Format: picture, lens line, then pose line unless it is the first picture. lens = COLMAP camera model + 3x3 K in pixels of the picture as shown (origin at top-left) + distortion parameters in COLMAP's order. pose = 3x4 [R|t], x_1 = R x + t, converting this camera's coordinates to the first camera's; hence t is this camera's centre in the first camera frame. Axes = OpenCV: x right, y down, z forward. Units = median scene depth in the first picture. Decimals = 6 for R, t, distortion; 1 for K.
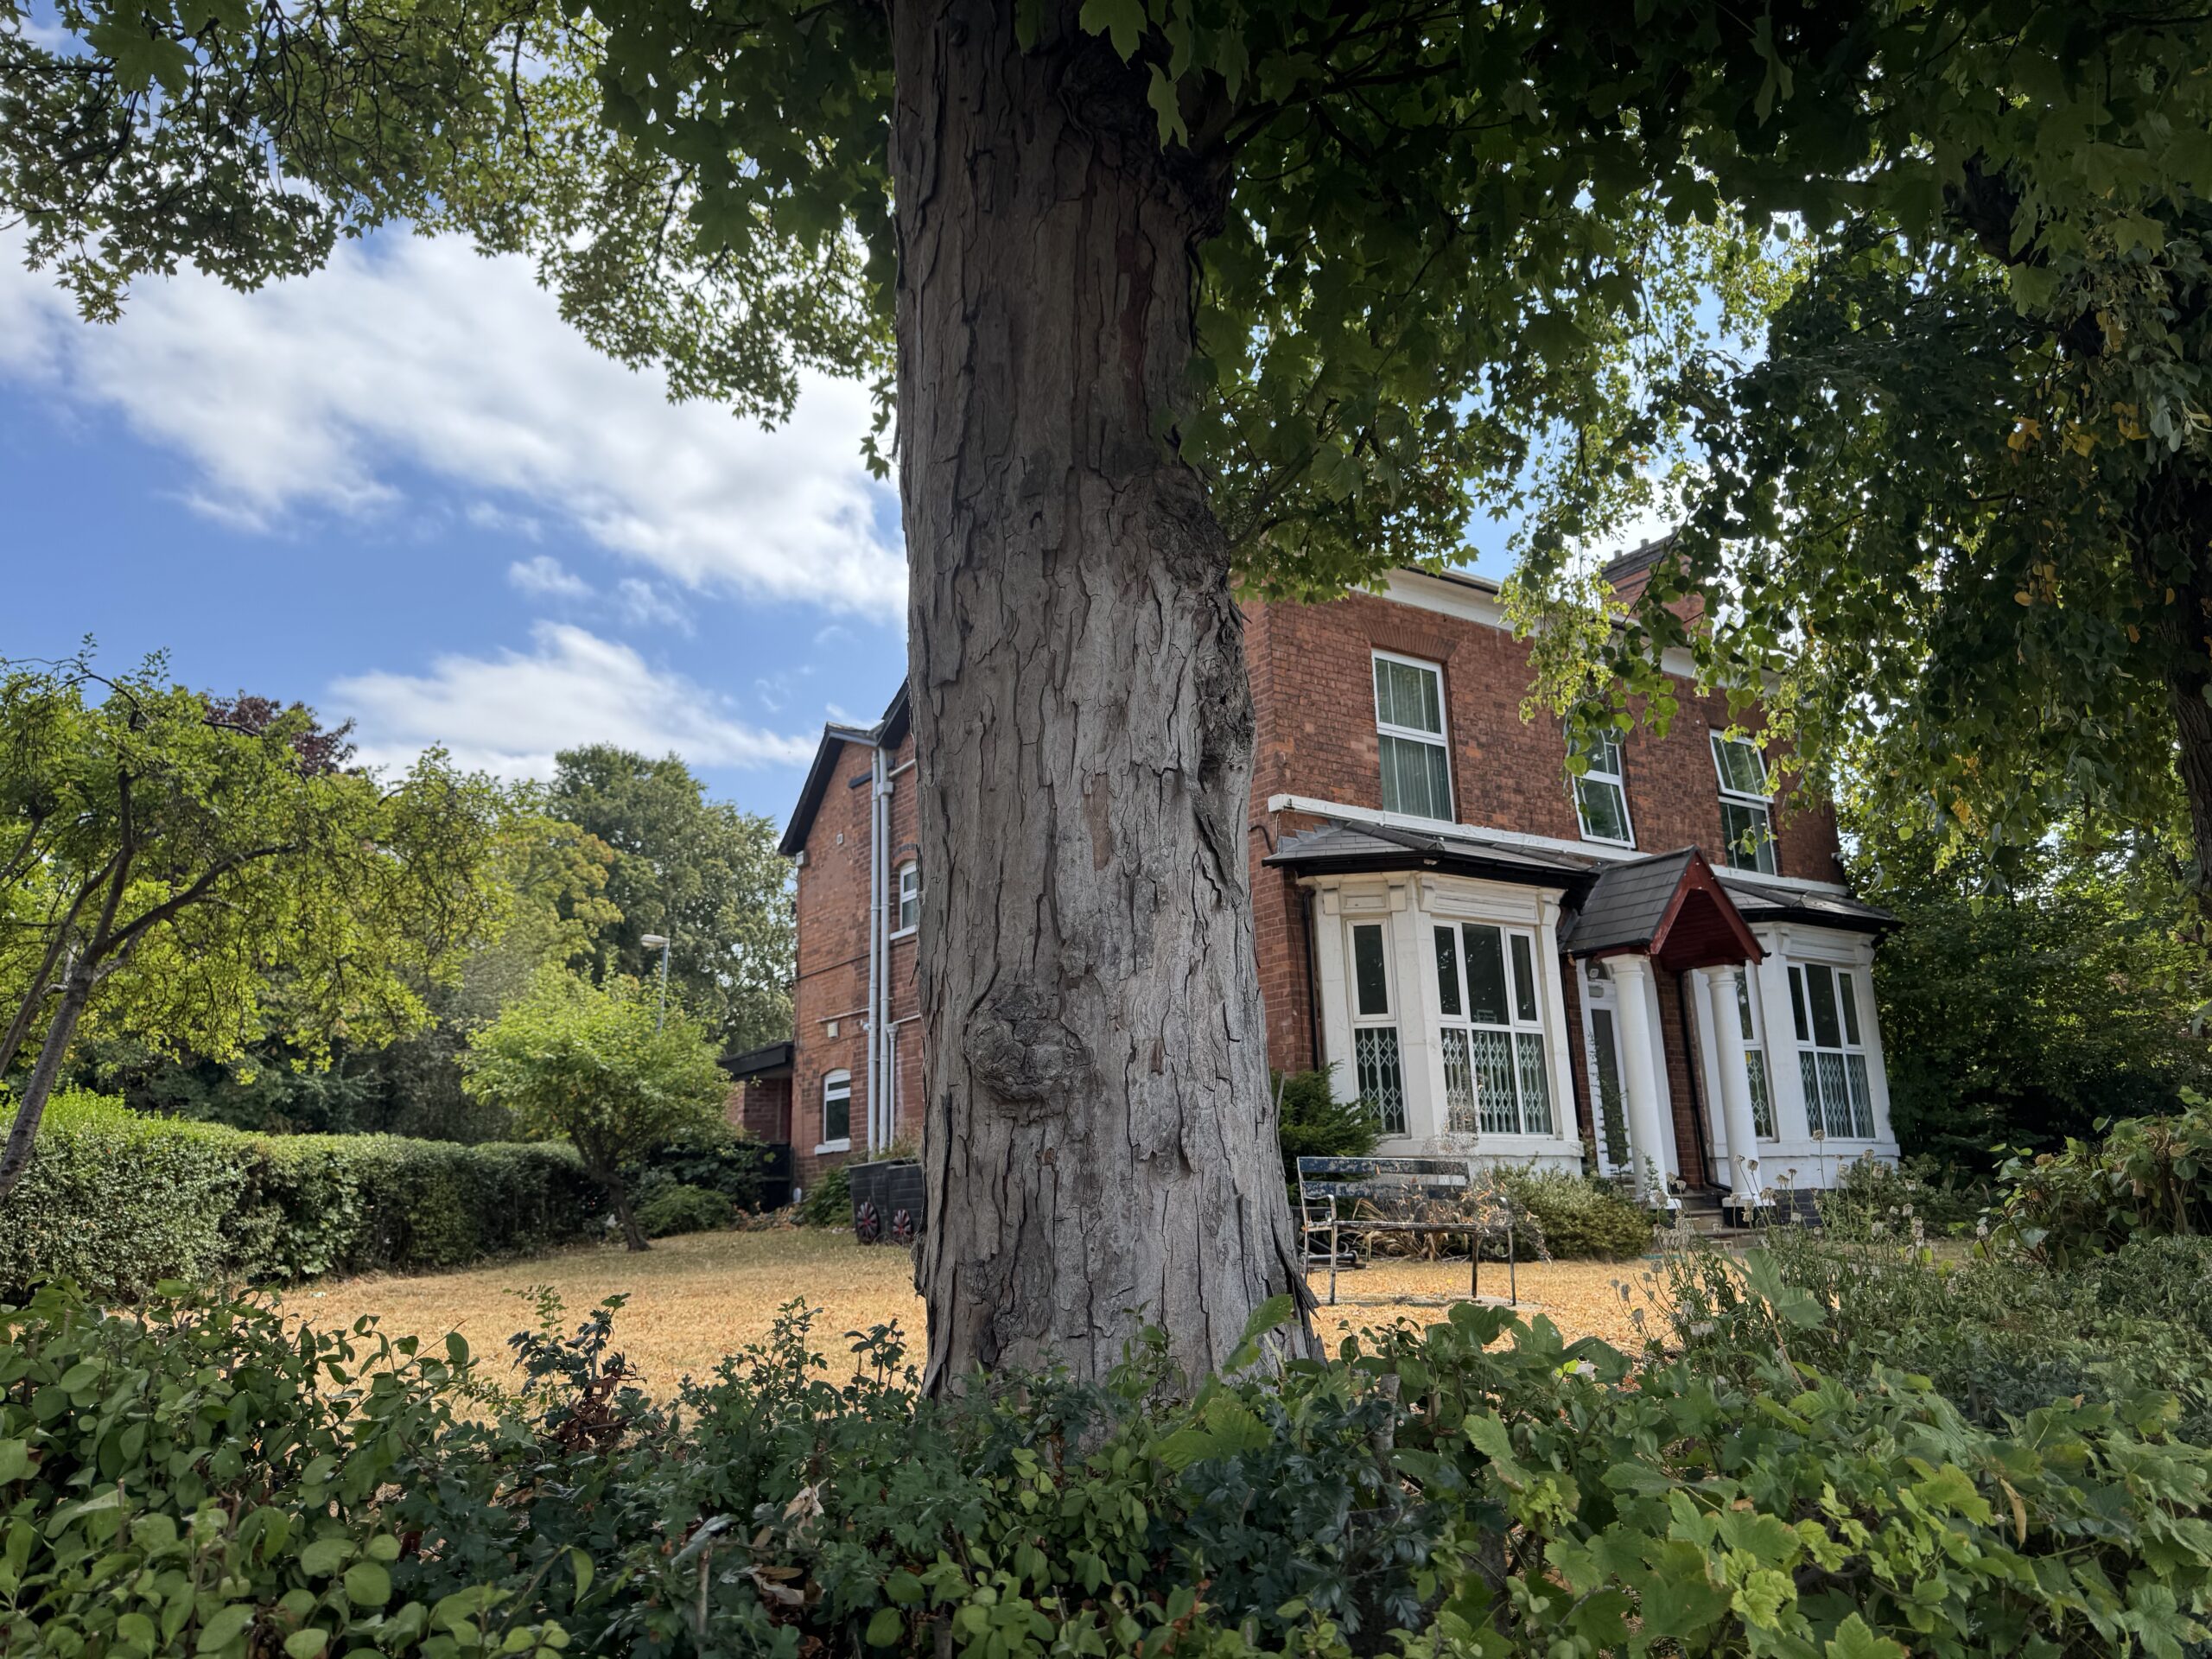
lens RADIAL K [[1540.1, 0, 1092.4], [0, 1540.1, 831.4], [0, 0, 1]] dist [0.049043, -0.042631]
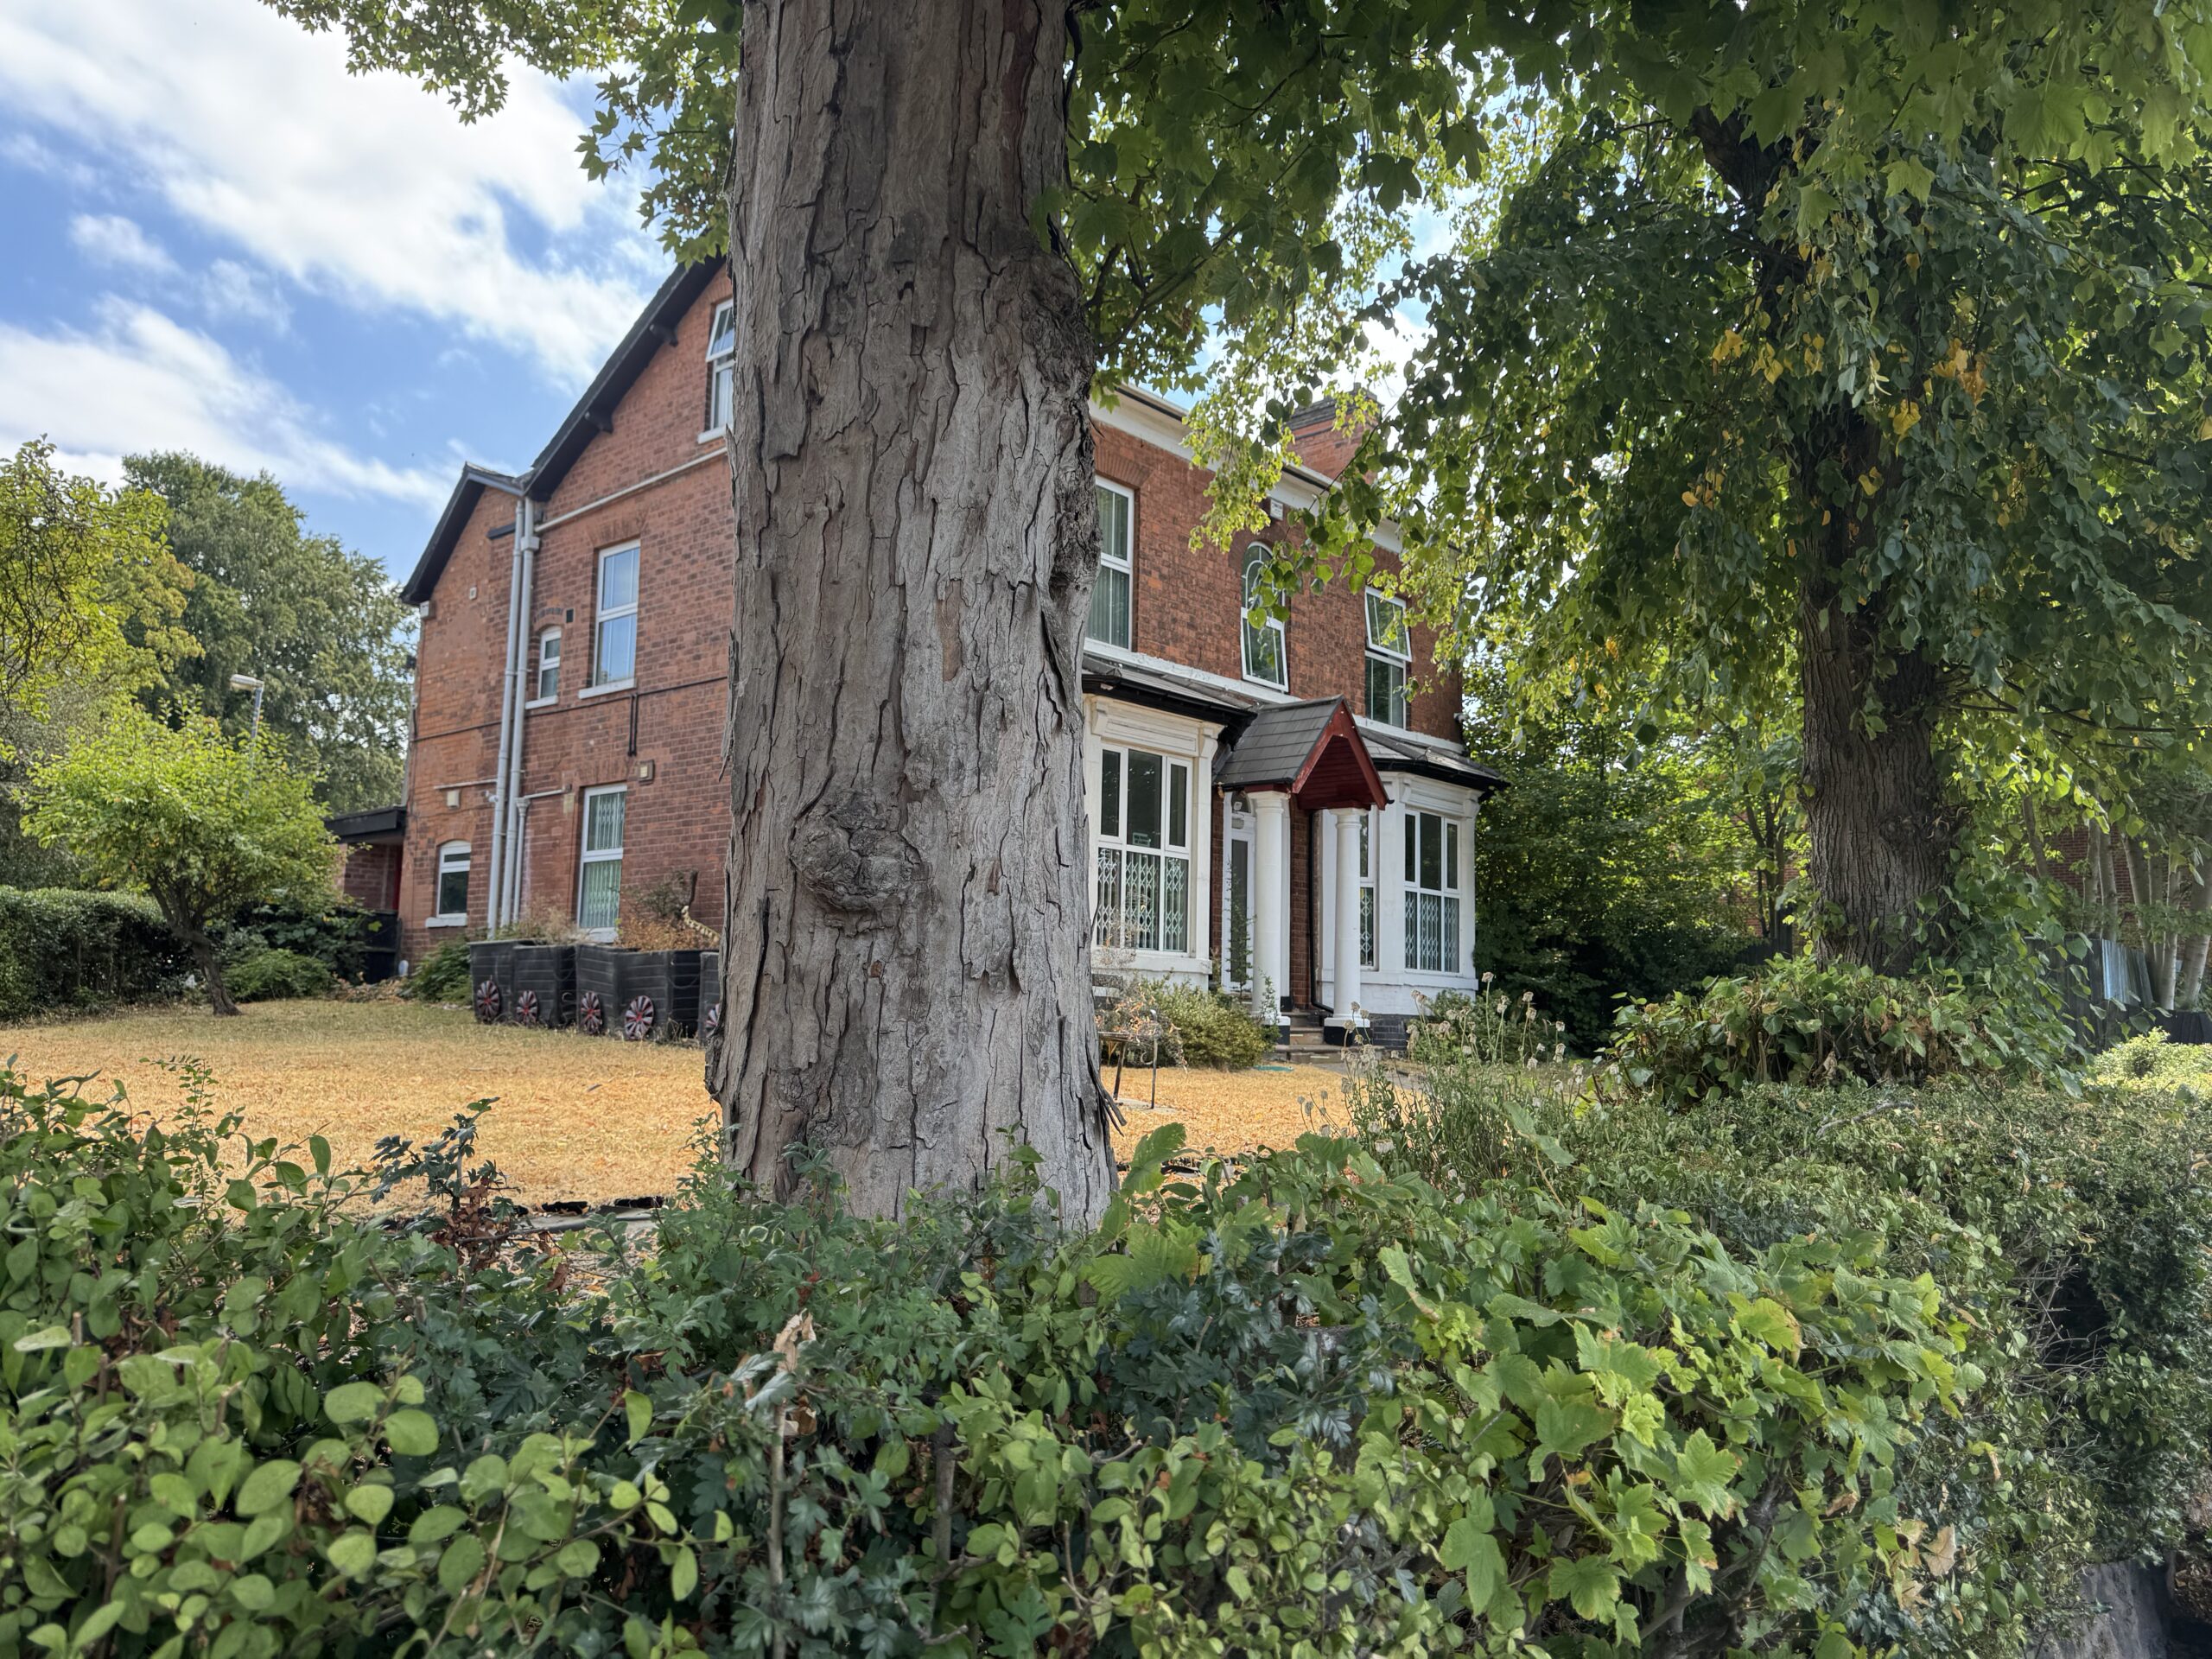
lens RADIAL K [[1540.1, 0, 1098.9], [0, 1540.1, 840.3], [0, 0, 1]] dist [0.049043, -0.042631]
pose [[0.969649, 0.078069, 0.231703, -0.011351], [-0.107892, 0.987020, 0.118953, -0.000106], [-0.219409, -0.140342, 0.965486, 0.003774]]
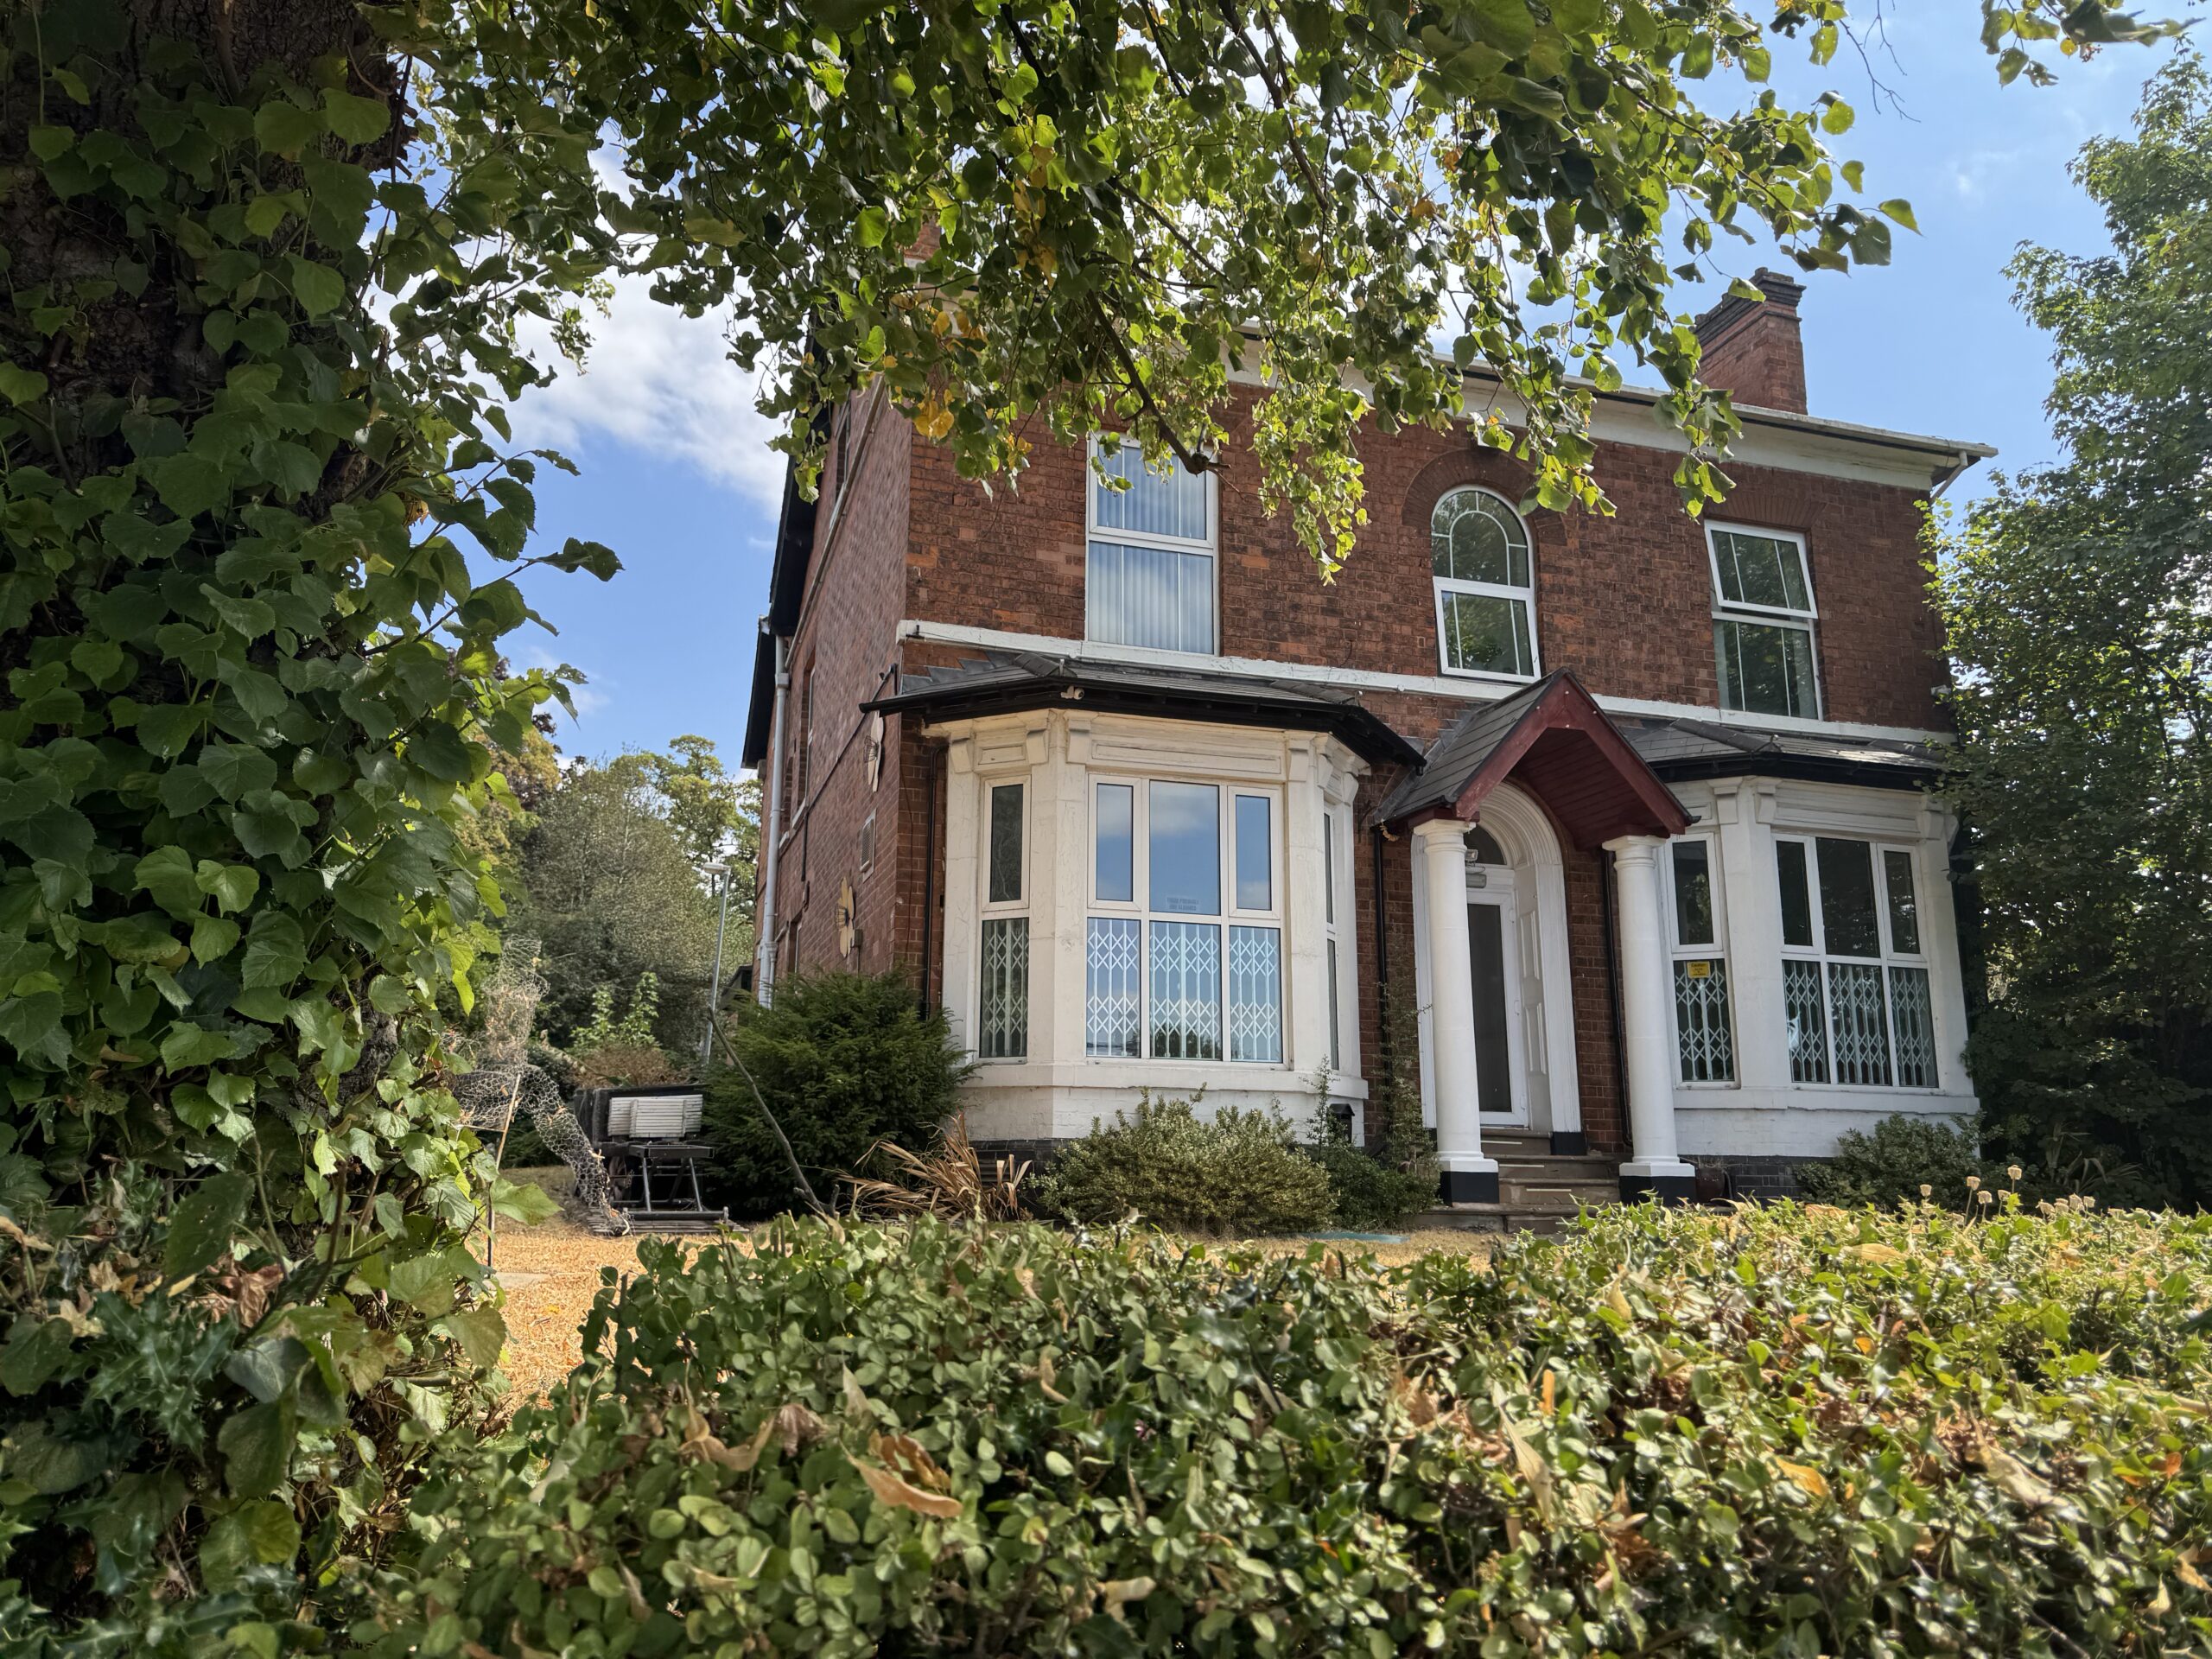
lens RADIAL K [[1540.1, 0, 1095.2], [0, 1540.1, 816.5], [0, 0, 1]] dist [0.049043, -0.042631]
pose [[0.952104, -0.027035, -0.304578, 0.453970], [0.034926, 0.999180, 0.020489, 0.062594], [0.303774, -0.030146, 0.952267, 0.294819]]
